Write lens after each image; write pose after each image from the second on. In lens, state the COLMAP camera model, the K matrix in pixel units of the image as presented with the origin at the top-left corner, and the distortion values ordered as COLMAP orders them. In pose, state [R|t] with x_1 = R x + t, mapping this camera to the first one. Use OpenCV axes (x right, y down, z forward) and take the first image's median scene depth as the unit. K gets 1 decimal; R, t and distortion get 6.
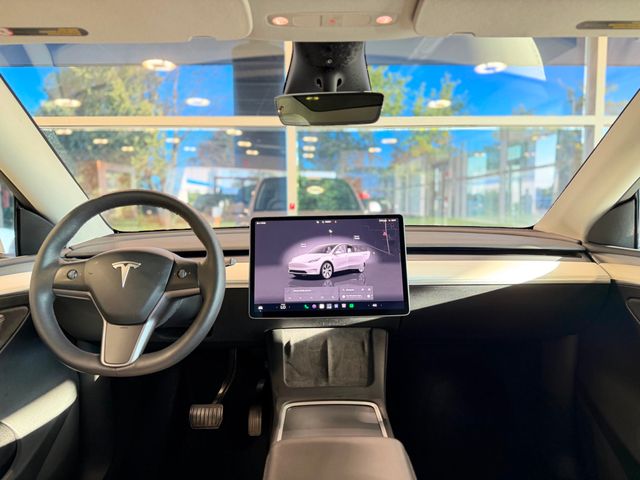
lens RADIAL K [[449.6, 0, 321.5], [0, 449.6, 237.2], [0, 0, 1]] dist [0.023419, -0.007244]
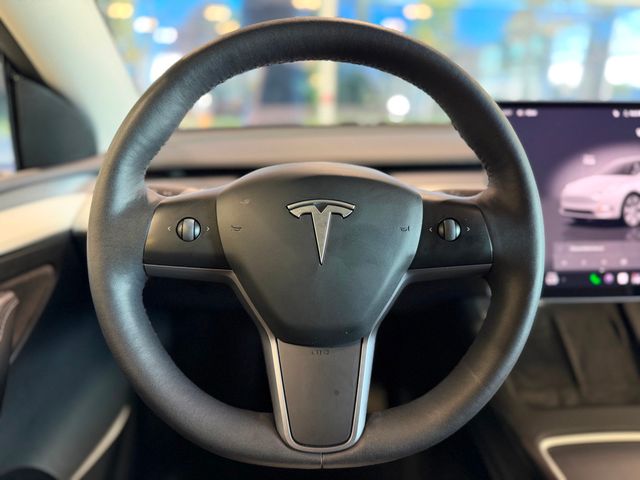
lens RADIAL K [[449.6, 0, 318.2], [0, 449.6, 241.3], [0, 0, 1]] dist [0.023419, -0.007244]
pose [[0.999251, 0.006546, 0.038147, -0.376234], [-0.014383, 0.977815, 0.208976, 0.004900], [-0.035933, -0.209368, 0.977176, 0.497991]]
